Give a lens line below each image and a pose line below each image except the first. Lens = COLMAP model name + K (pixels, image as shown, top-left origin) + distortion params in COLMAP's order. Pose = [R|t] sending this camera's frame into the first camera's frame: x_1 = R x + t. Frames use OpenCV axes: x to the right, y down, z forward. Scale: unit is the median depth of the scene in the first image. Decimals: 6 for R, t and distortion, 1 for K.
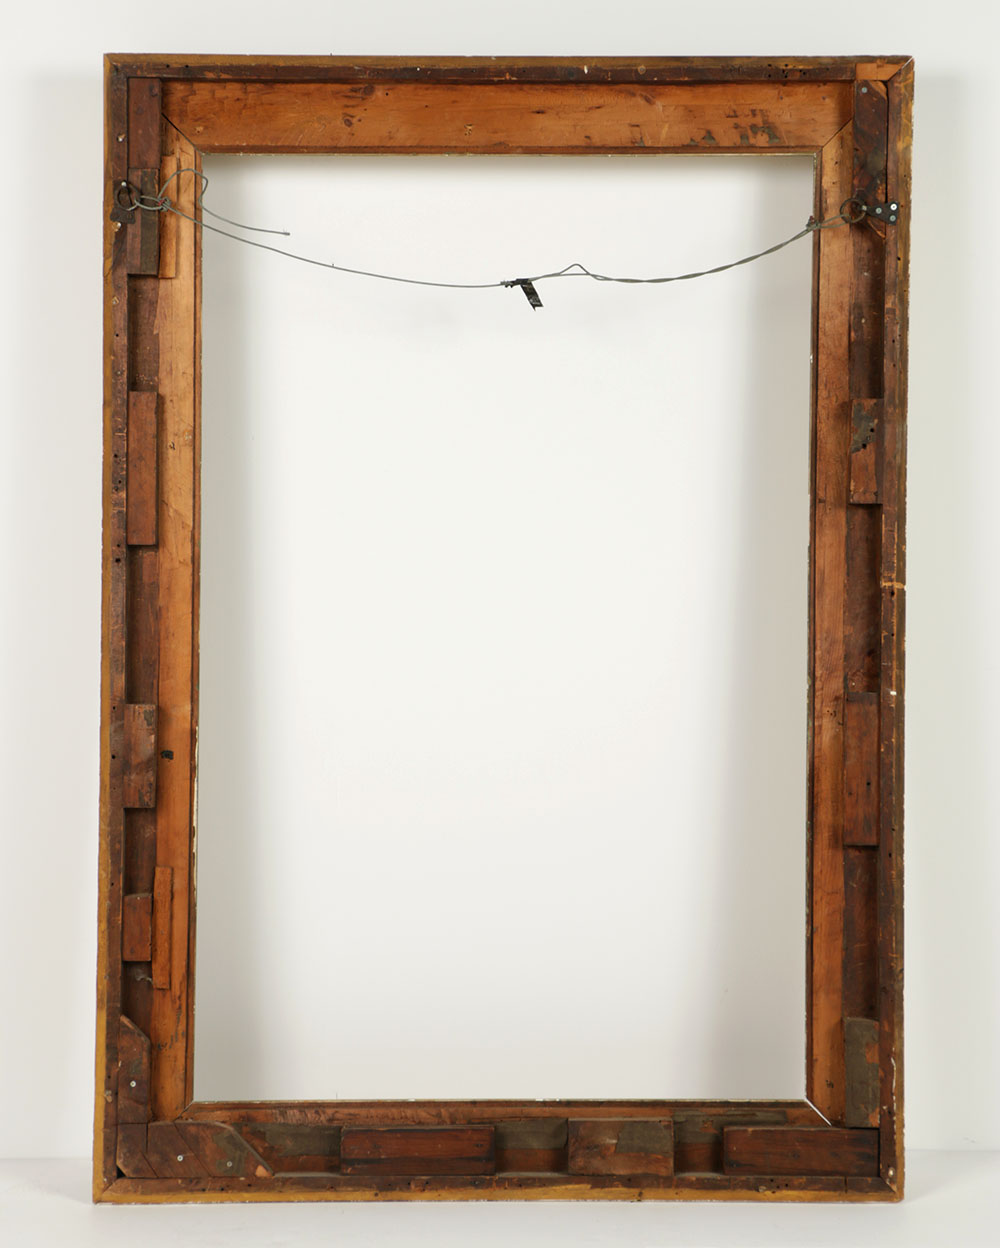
lens RADIAL K [[2104.6, 0, 500.0], [0, 2104.6, 624.0], [0, 0, 1]] dist [0.012552, 0.081003]
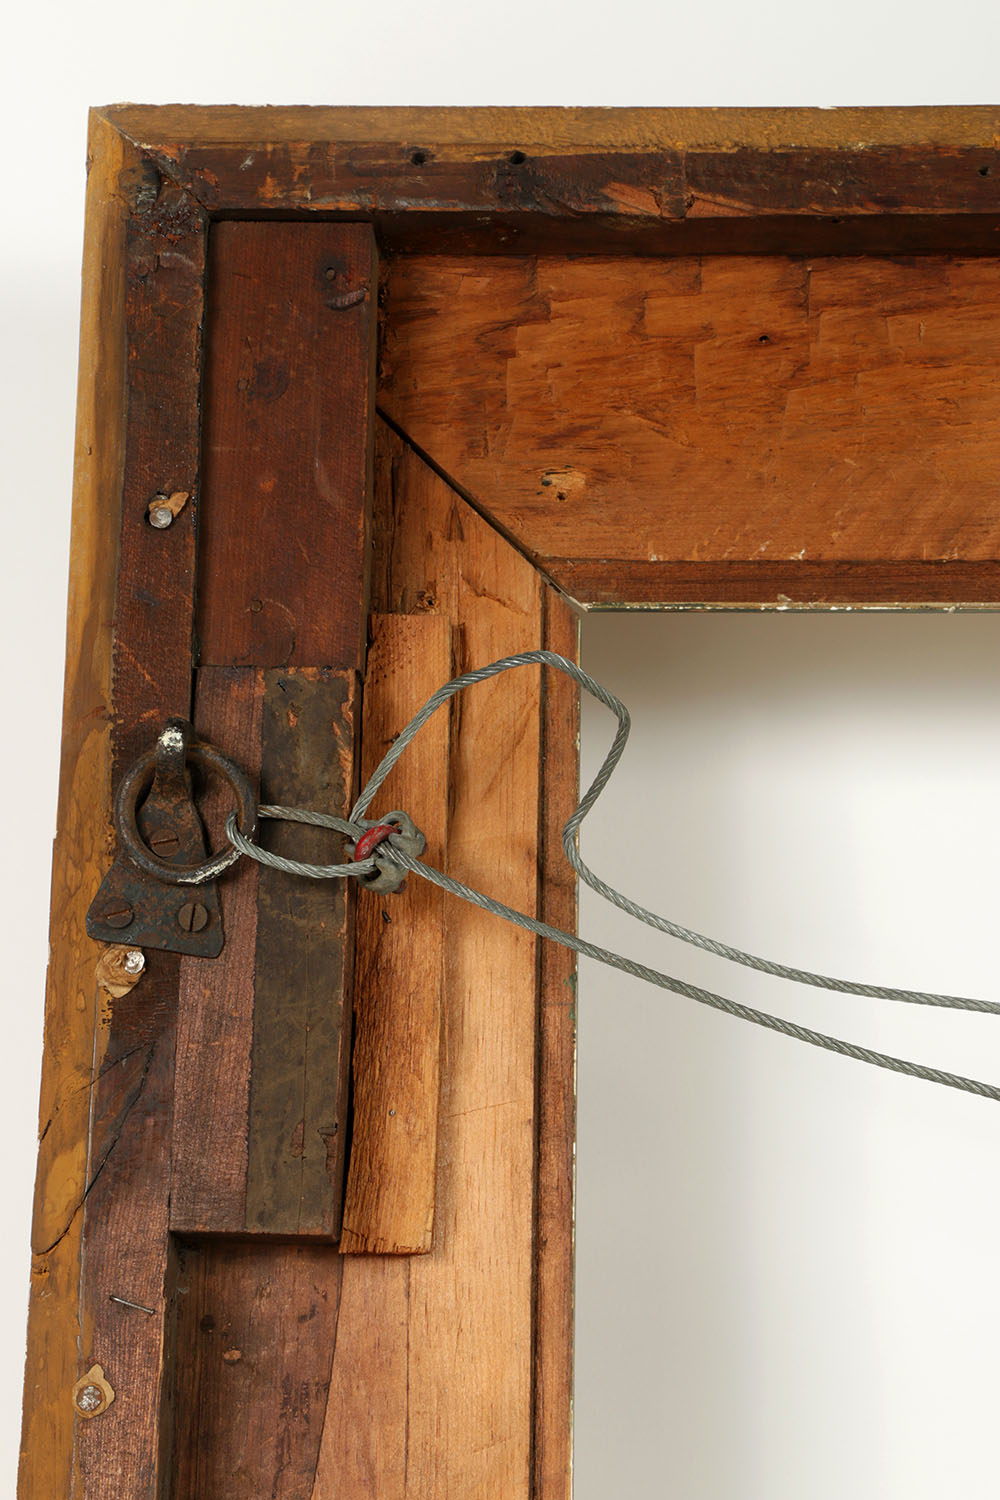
lens RADIAL K [[3404.6, 0, 500.0], [0, 3404.6, 750.0], [0, 0, 1]] dist [0.160204, 0.398083]
pose [[0.997605, -0.010628, -0.068351, -0.128453], [-0.009350, 0.958339, -0.285479, -0.122665], [0.068538, 0.285434, 0.955945, 0.711869]]
